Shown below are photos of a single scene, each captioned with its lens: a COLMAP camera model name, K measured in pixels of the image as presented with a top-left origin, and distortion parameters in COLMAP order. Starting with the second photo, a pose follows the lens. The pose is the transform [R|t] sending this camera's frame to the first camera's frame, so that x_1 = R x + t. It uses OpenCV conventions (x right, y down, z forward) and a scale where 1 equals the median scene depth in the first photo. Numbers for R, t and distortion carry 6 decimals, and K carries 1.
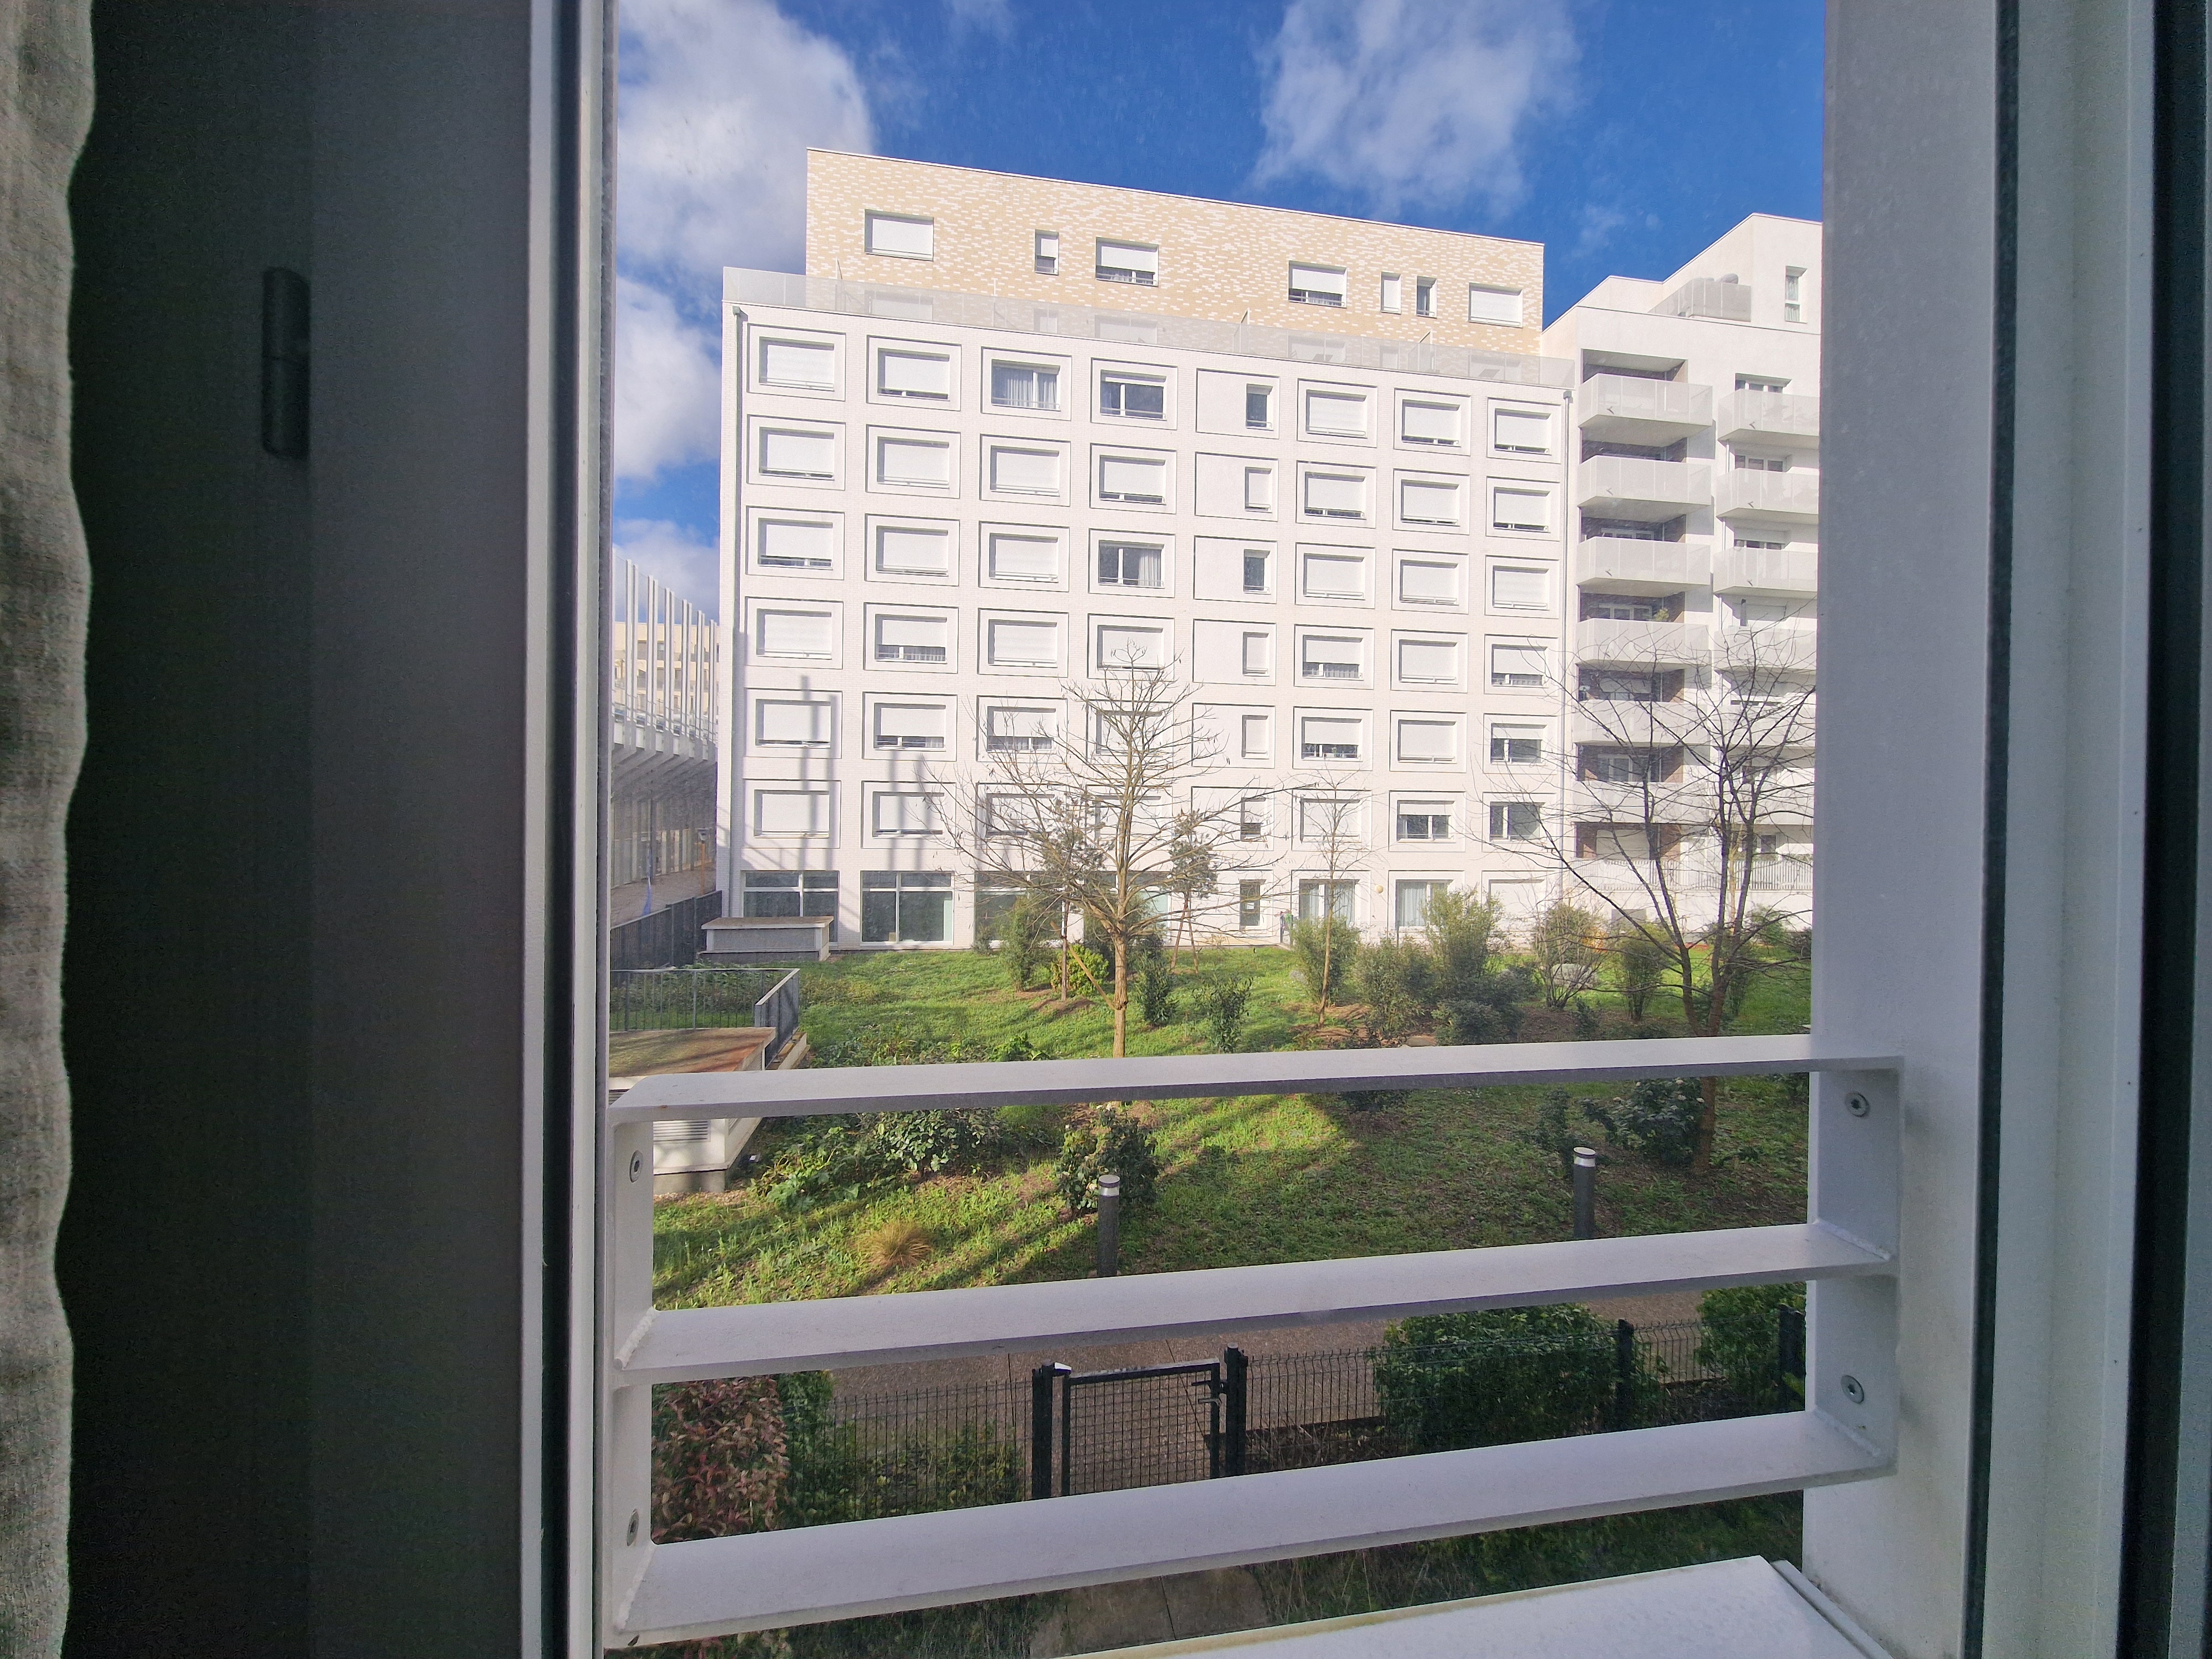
lens RADIAL K [[914.9, 0, 1105.7], [0, 914.9, 809.9], [0, 0, 1]] dist [-0.000059, -0.000657]
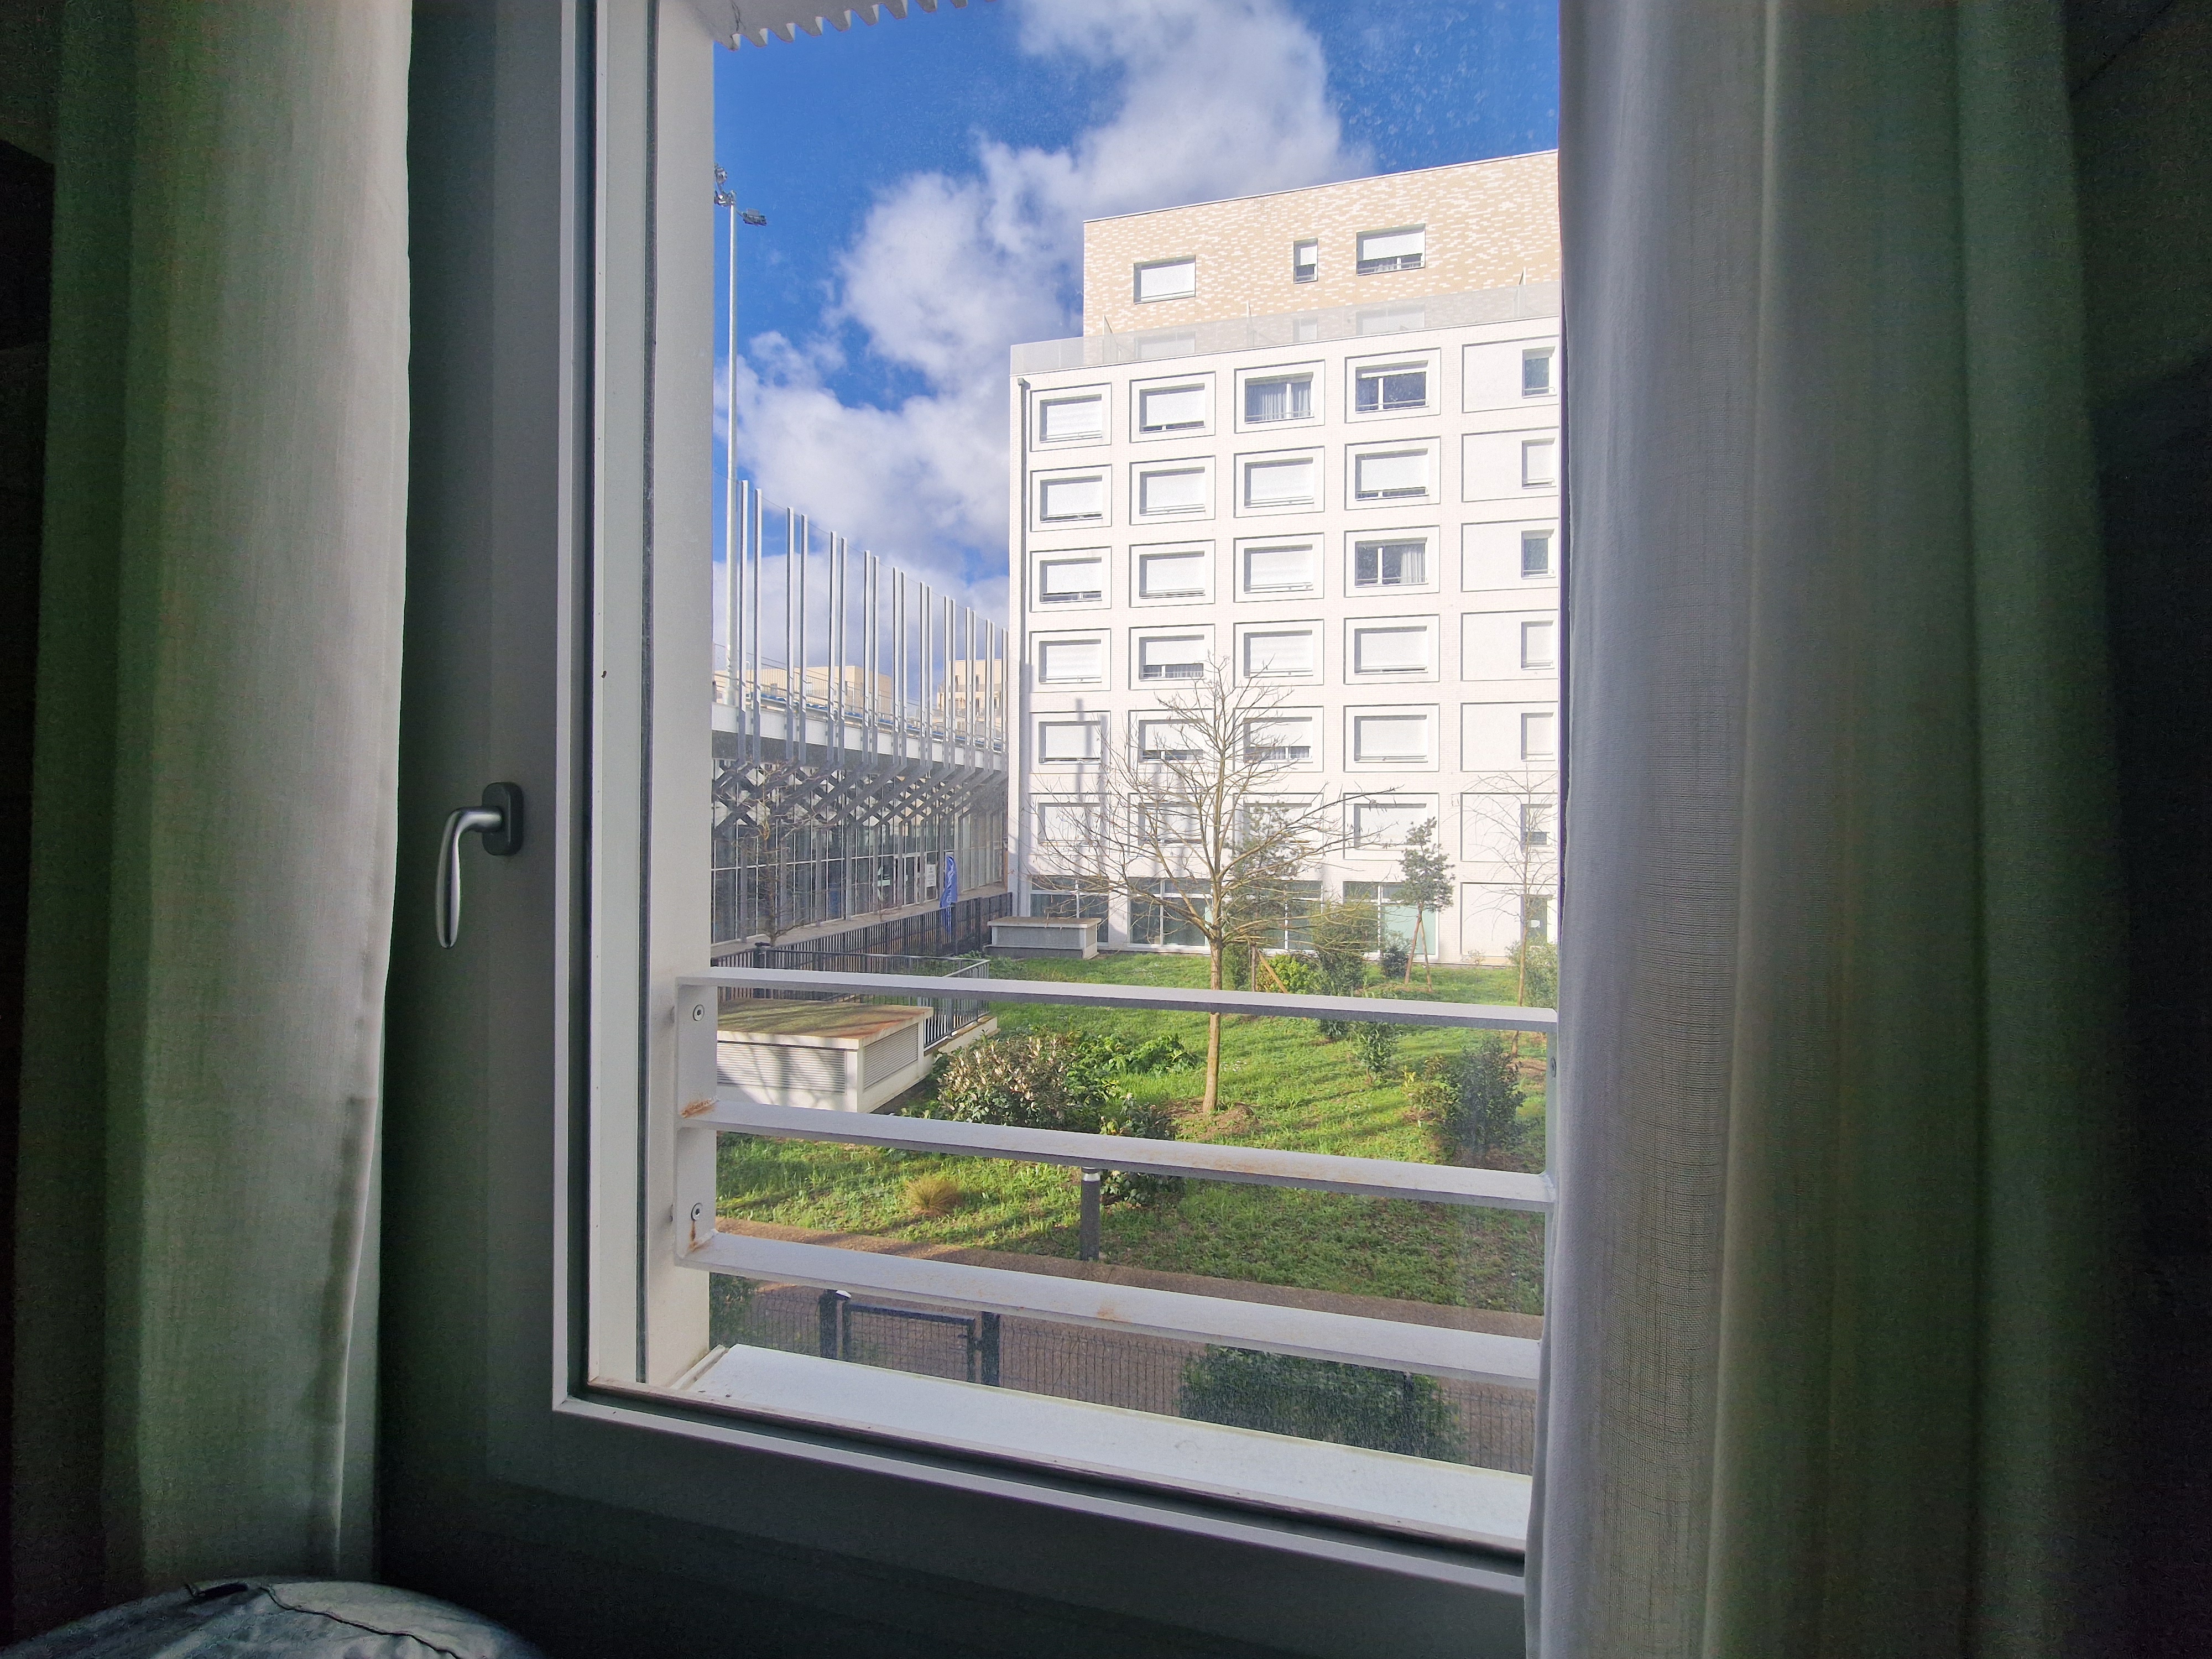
lens RADIAL K [[914.9, 0, 1136.2], [0, 914.9, 810.7], [0, 0, 1]] dist [-0.000059, -0.000657]
pose [[0.919412, -0.010677, -0.393150, 0.161848], [0.005387, 0.999880, -0.014556, 0.004236], [0.393258, 0.011265, 0.919359, 0.017076]]
